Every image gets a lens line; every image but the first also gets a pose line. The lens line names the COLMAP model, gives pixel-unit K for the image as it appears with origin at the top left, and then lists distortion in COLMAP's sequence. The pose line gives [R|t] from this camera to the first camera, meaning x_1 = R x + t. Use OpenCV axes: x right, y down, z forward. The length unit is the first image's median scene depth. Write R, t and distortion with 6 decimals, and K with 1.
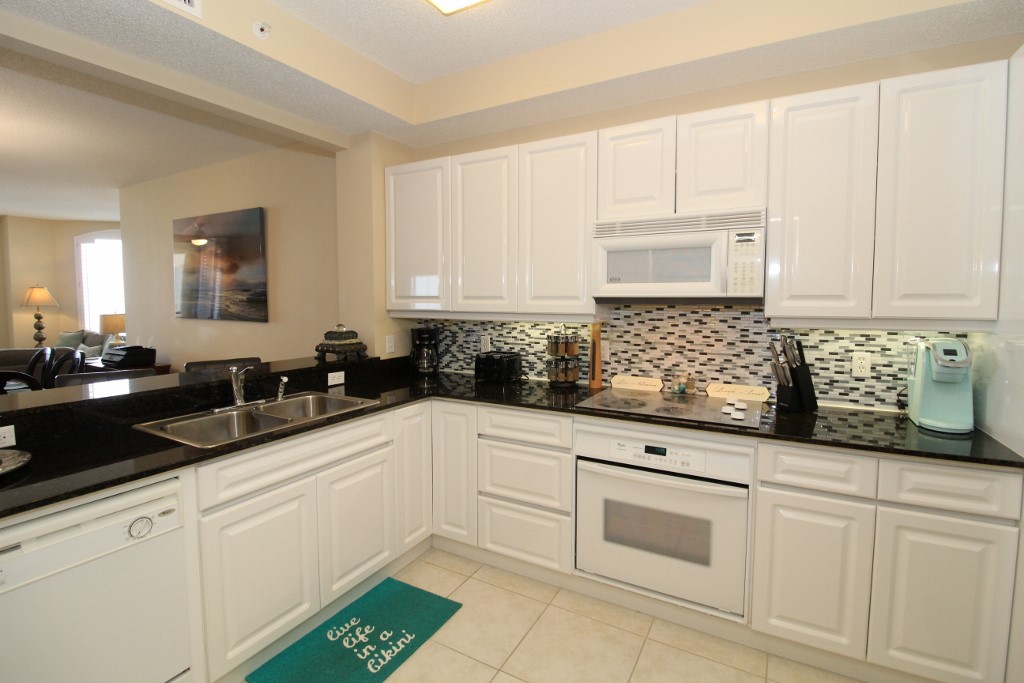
lens RADIAL K [[477.5, 0, 510.9], [0, 477.5, 328.7], [0, 0, 1]] dist [0.000556, -0.012360]
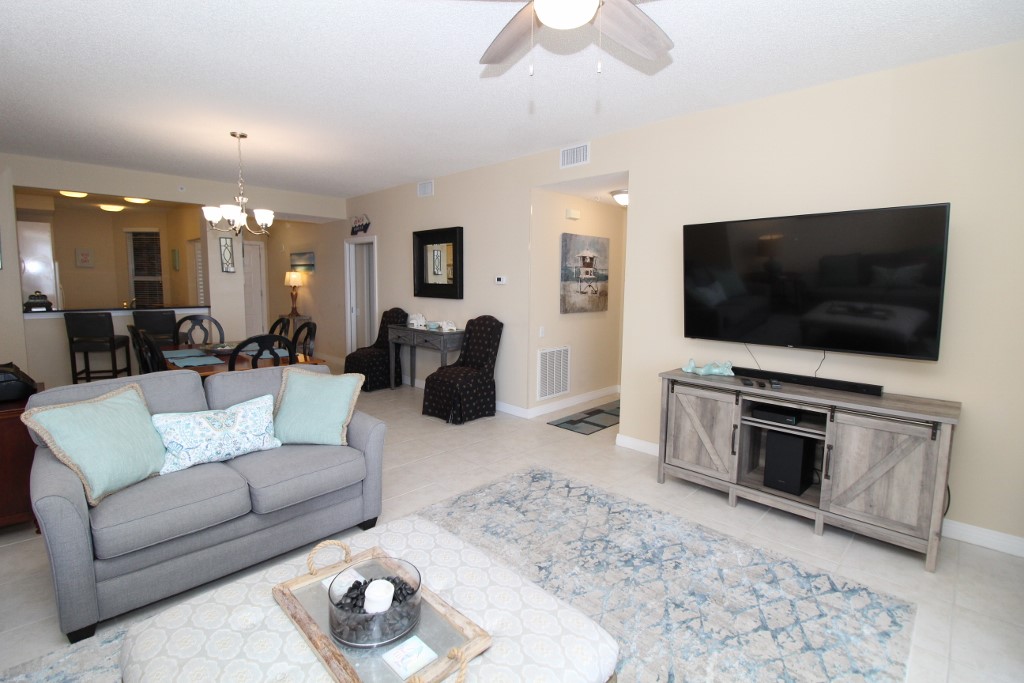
lens RADIAL K [[470.0, 0, 508.9], [0, 470.0, 329.2], [0, 0, 1]] dist [-0.000382, -0.000055]
pose [[-0.962708, -0.037795, 0.267888, -2.451287], [0.007362, 0.986167, 0.165593, -0.141341], [-0.270441, 0.161390, -0.949113, 2.141624]]
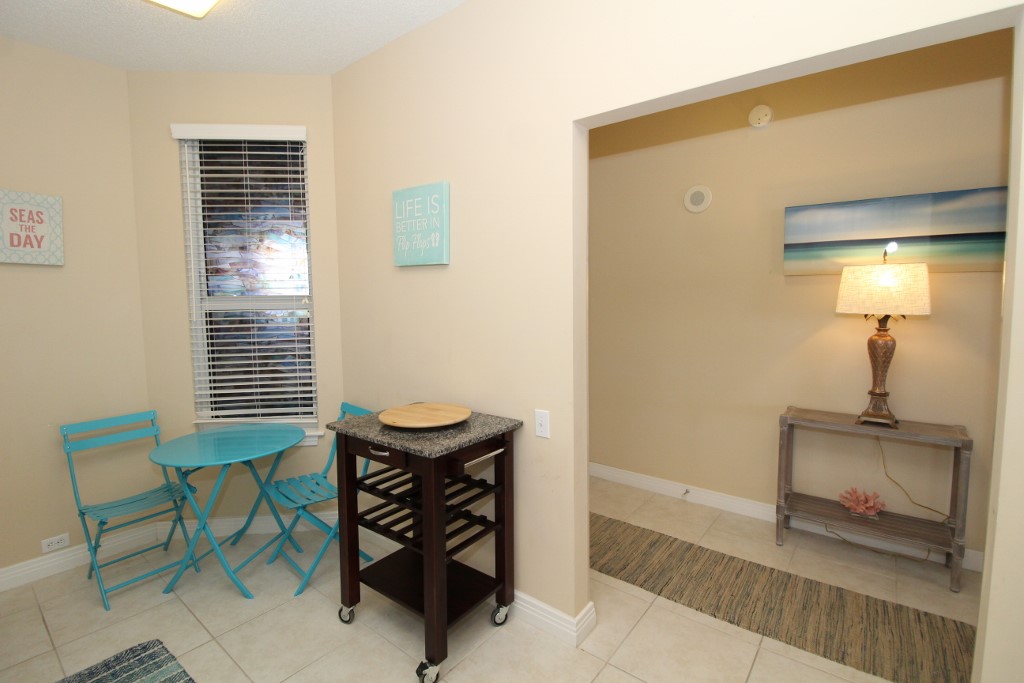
lens RADIAL K [[477.5, 0, 510.9], [0, 477.5, 328.7], [0, 0, 1]] dist [0.000556, -0.012360]
pose [[-0.987770, 0.003247, 0.155885, 0.048683], [0.024822, 0.990307, 0.136656, -0.039555], [-0.153930, 0.138854, -0.978277, 0.619738]]
